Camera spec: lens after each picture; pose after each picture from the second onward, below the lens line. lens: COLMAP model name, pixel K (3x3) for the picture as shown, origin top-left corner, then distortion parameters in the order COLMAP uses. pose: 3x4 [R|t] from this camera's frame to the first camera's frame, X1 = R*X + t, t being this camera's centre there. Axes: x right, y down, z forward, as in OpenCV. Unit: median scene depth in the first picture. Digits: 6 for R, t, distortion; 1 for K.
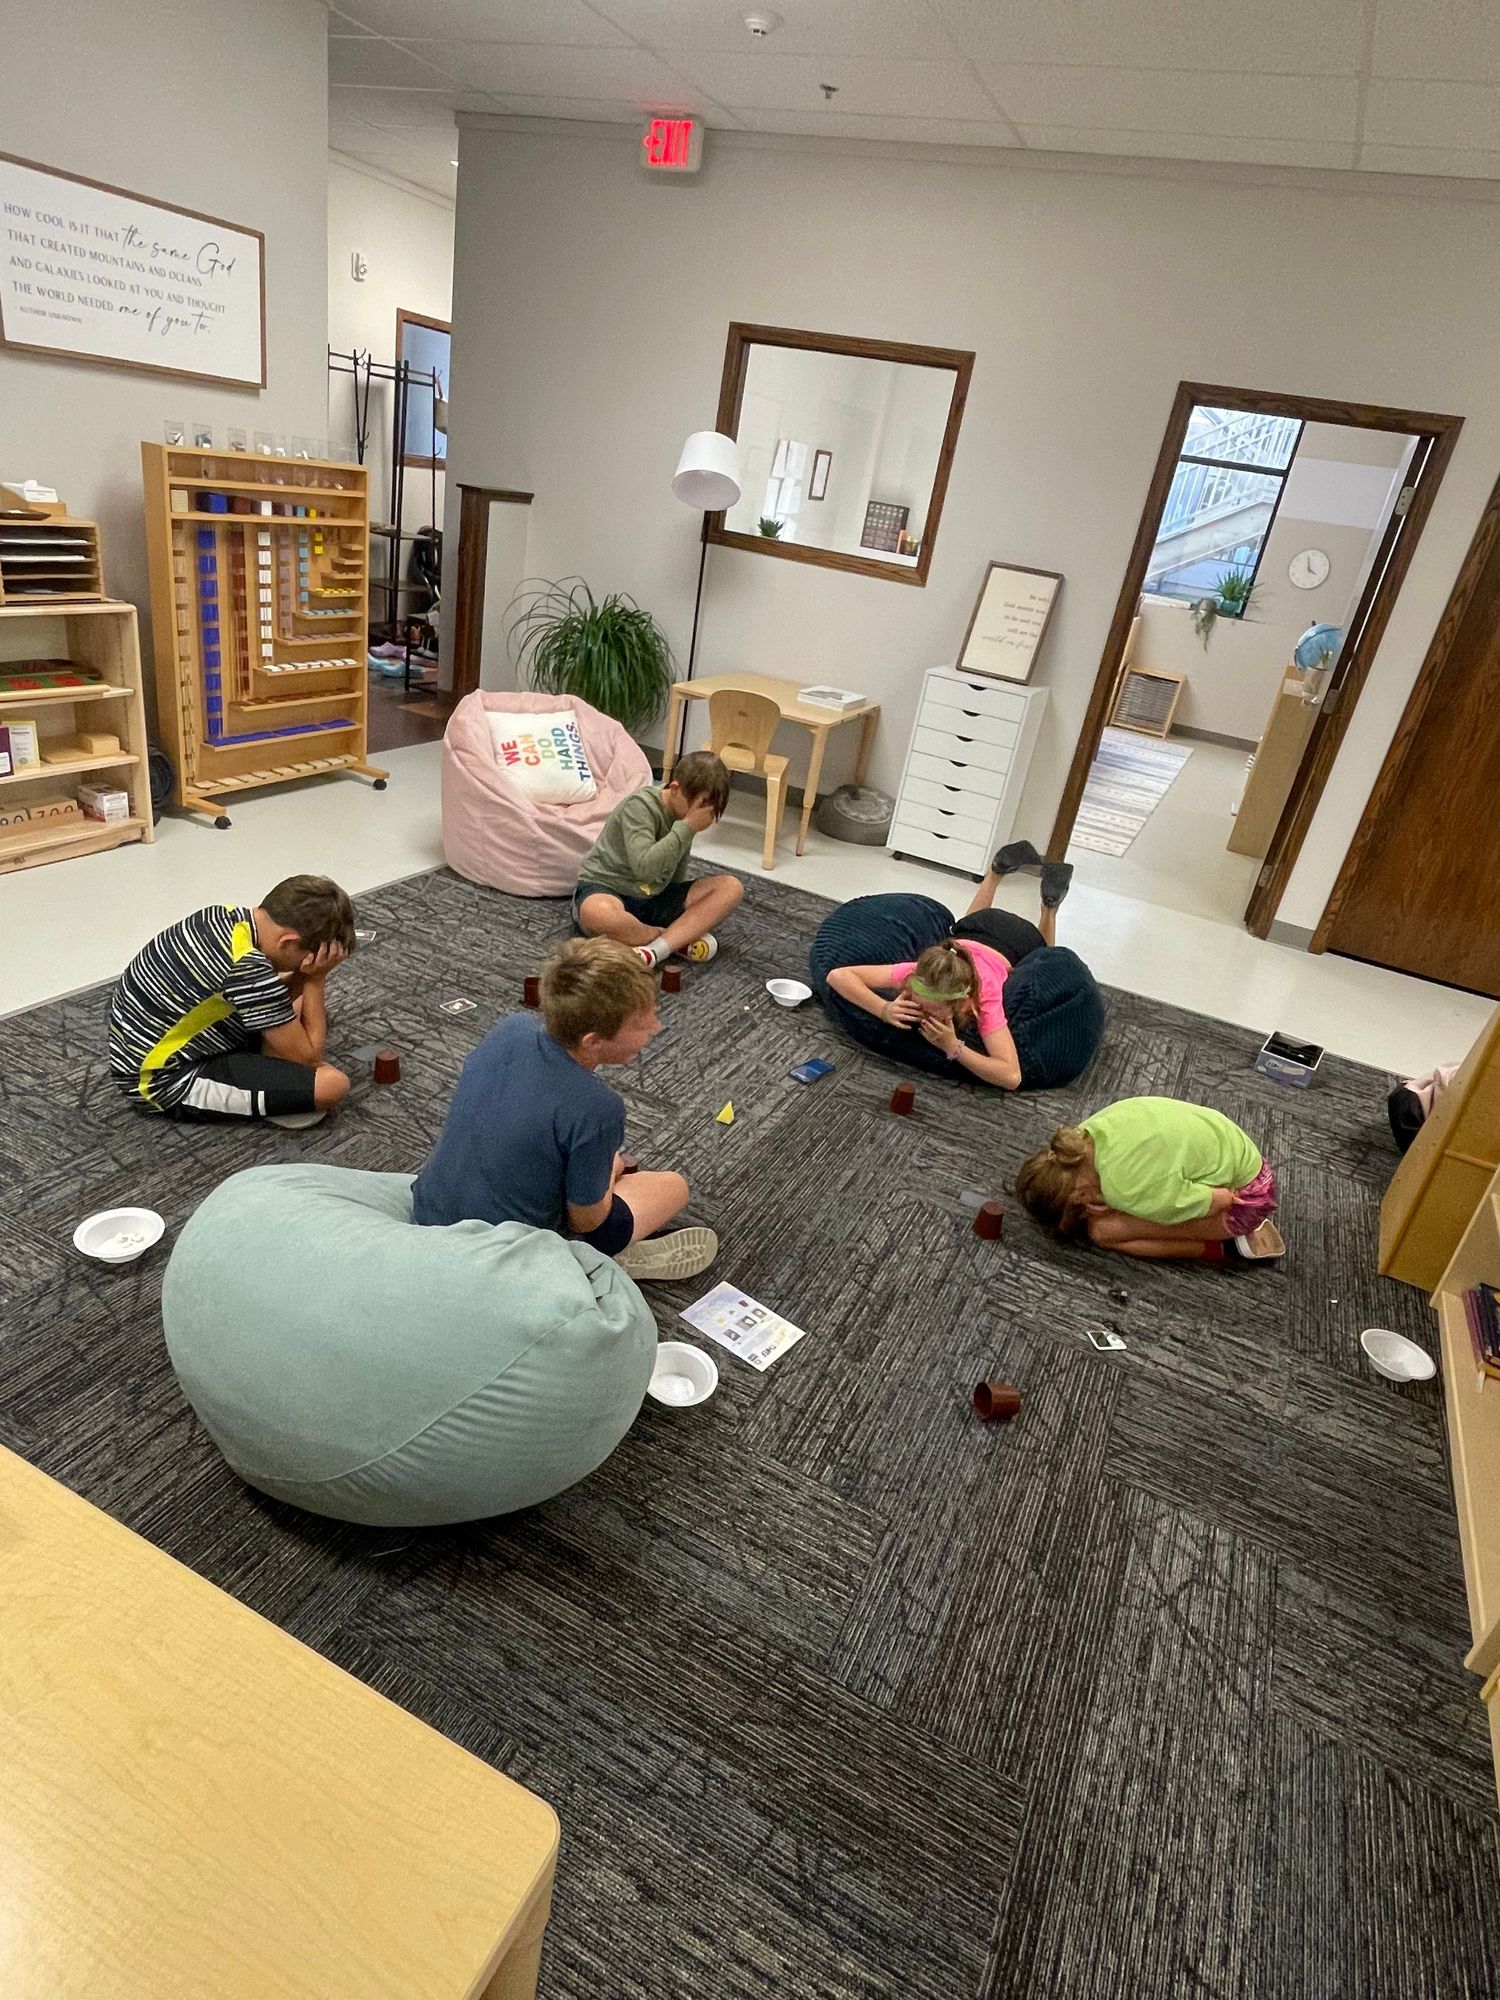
lens RADIAL K [[1116.2, 0, 752.9], [0, 1116.2, 1002.7], [0, 0, 1]] dist [-0.002875, 0.000209]
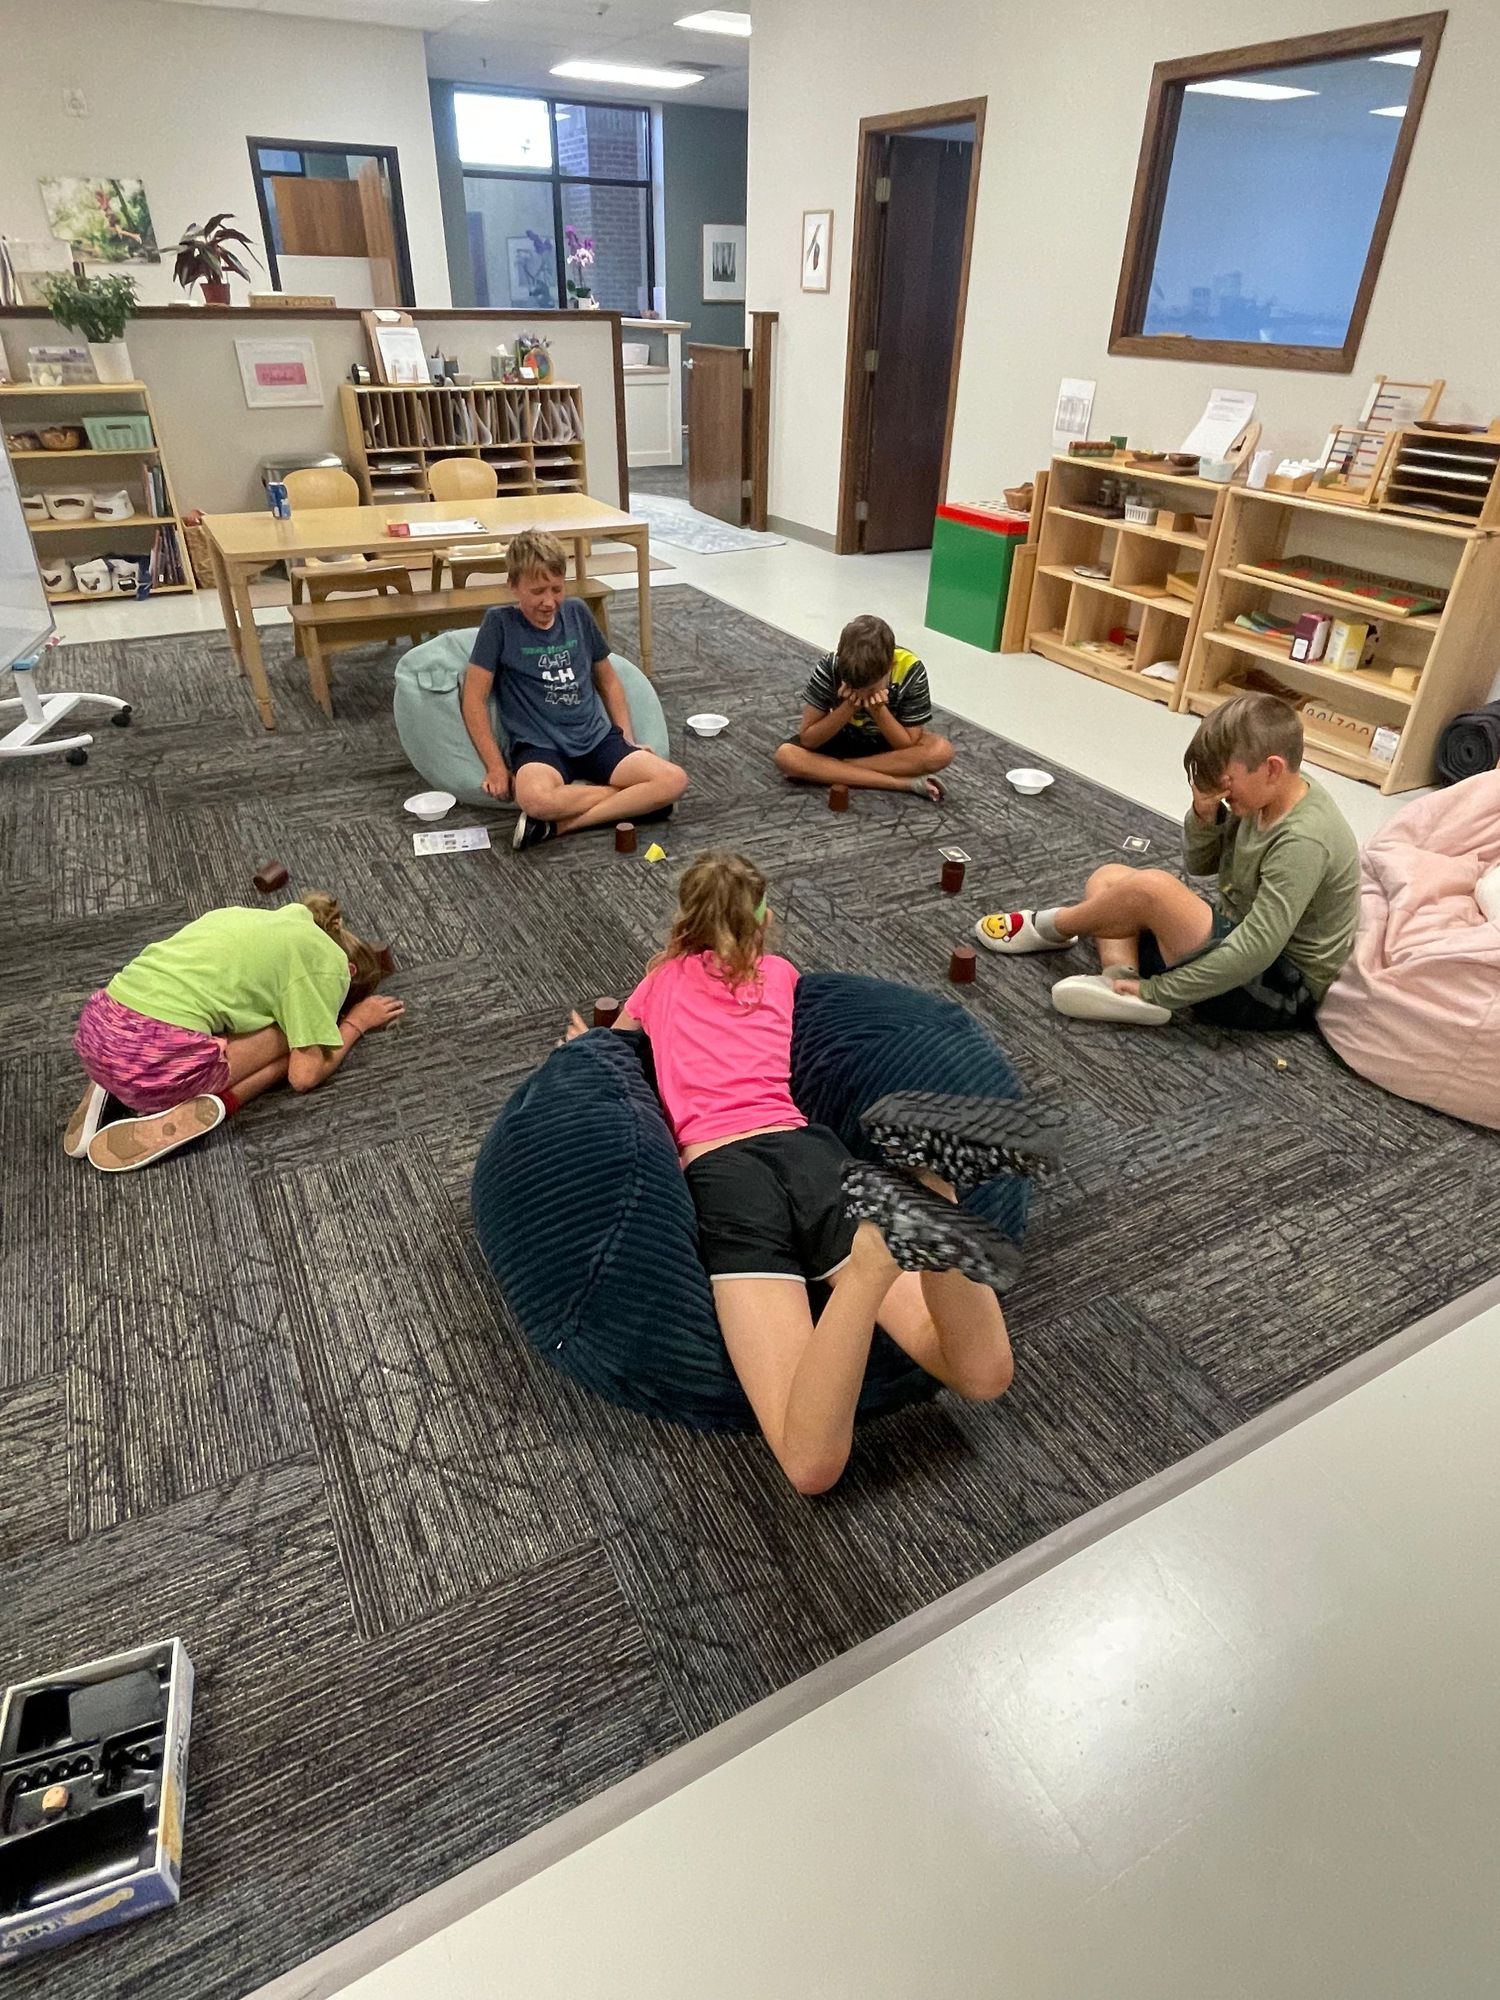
lens RADIAL K [[1116.2, 0, 754.4], [0, 1116.2, 991.6], [0, 0, 1]] dist [-0.002875, 0.000209]
pose [[-0.581216, 0.284004, -0.762581, 0.586275], [-0.445869, 0.672786, 0.590389, -0.391119], [0.680727, 0.683155, -0.264405, 1.131010]]
